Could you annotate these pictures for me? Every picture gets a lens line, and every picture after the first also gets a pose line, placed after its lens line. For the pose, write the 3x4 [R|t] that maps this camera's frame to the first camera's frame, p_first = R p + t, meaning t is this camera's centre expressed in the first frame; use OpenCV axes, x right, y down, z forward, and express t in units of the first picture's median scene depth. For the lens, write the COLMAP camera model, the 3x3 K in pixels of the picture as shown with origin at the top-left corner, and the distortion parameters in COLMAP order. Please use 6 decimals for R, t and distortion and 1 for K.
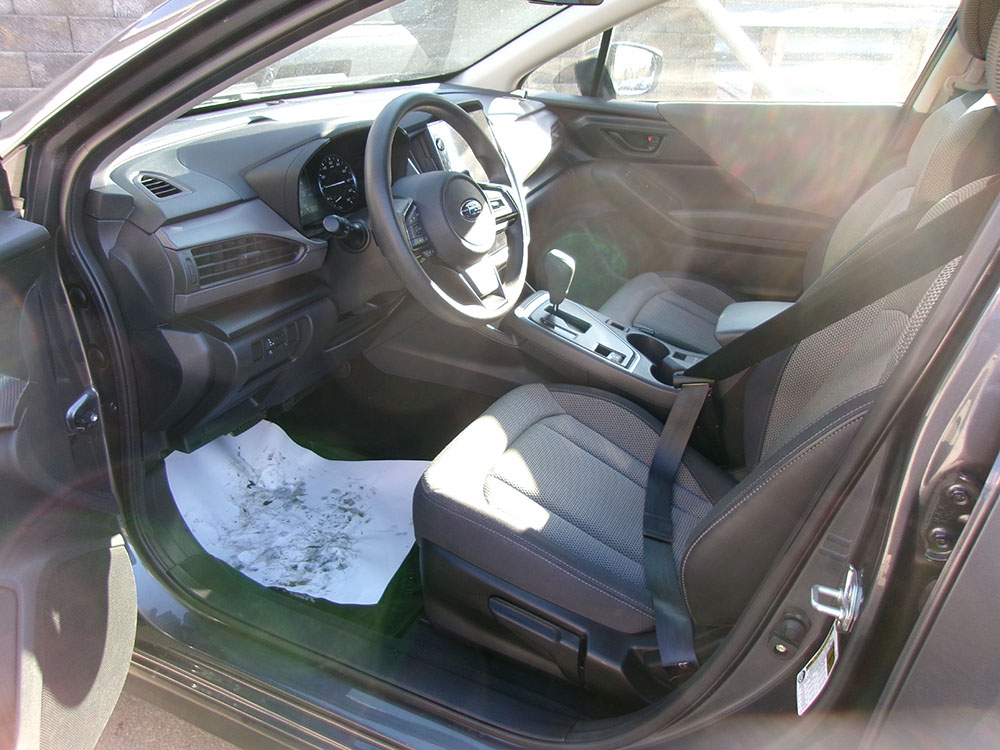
lens RADIAL K [[777.5, 0, 502.0], [0, 777.5, 369.3], [0, 0, 1]] dist [-0.002548, 0.026869]
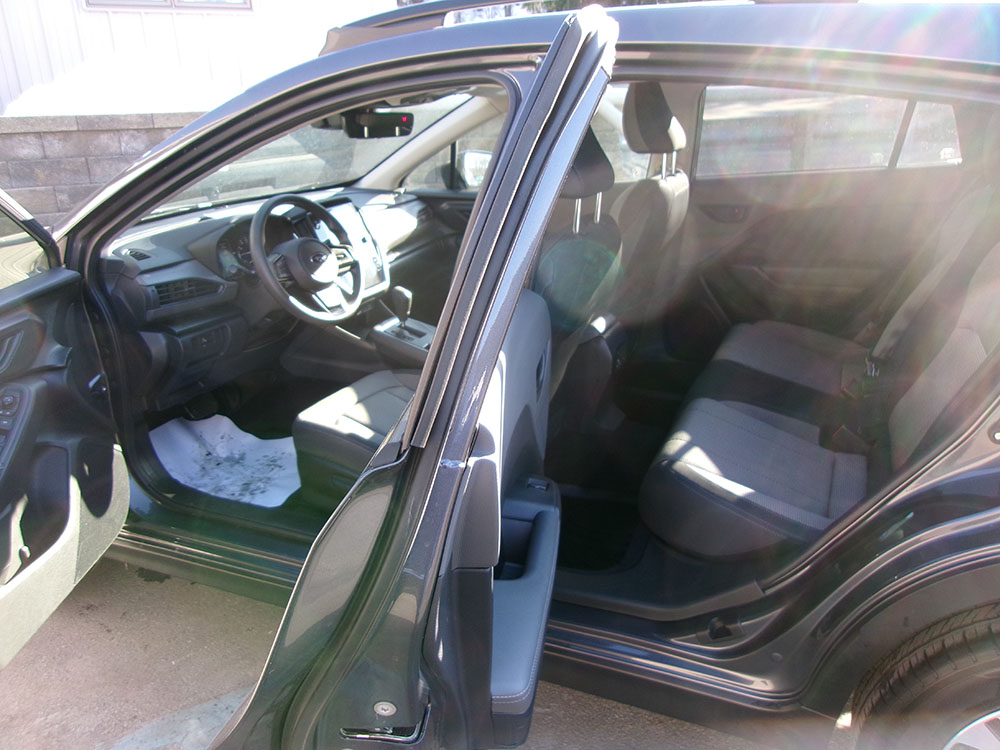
lens RADIAL K [[777.5, 0, 498.3], [0, 777.5, 373.6], [0, 0, 1]] dist [-0.002548, 0.026869]
pose [[0.997688, -0.065806, -0.016995, 0.311737], [0.063567, 0.991972, -0.109319, 0.221455], [0.024052, 0.107986, 0.993861, -0.572825]]
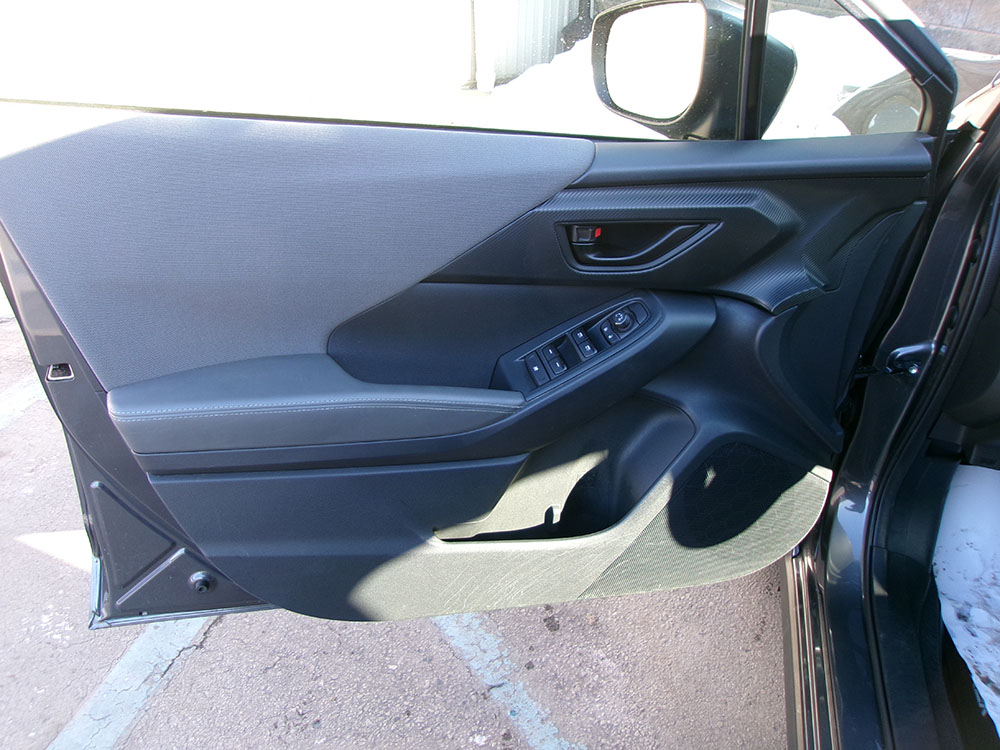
lens RADIAL K [[777.5, 0, 501.5], [0, 777.5, 375.7], [0, 0, 1]] dist [-0.002548, 0.026869]
pose [[0.166211, 0.511577, -0.843008, 0.161259], [-0.447072, 0.801082, 0.397988, -0.069932], [0.878920, 0.310735, 0.361860, 0.172103]]
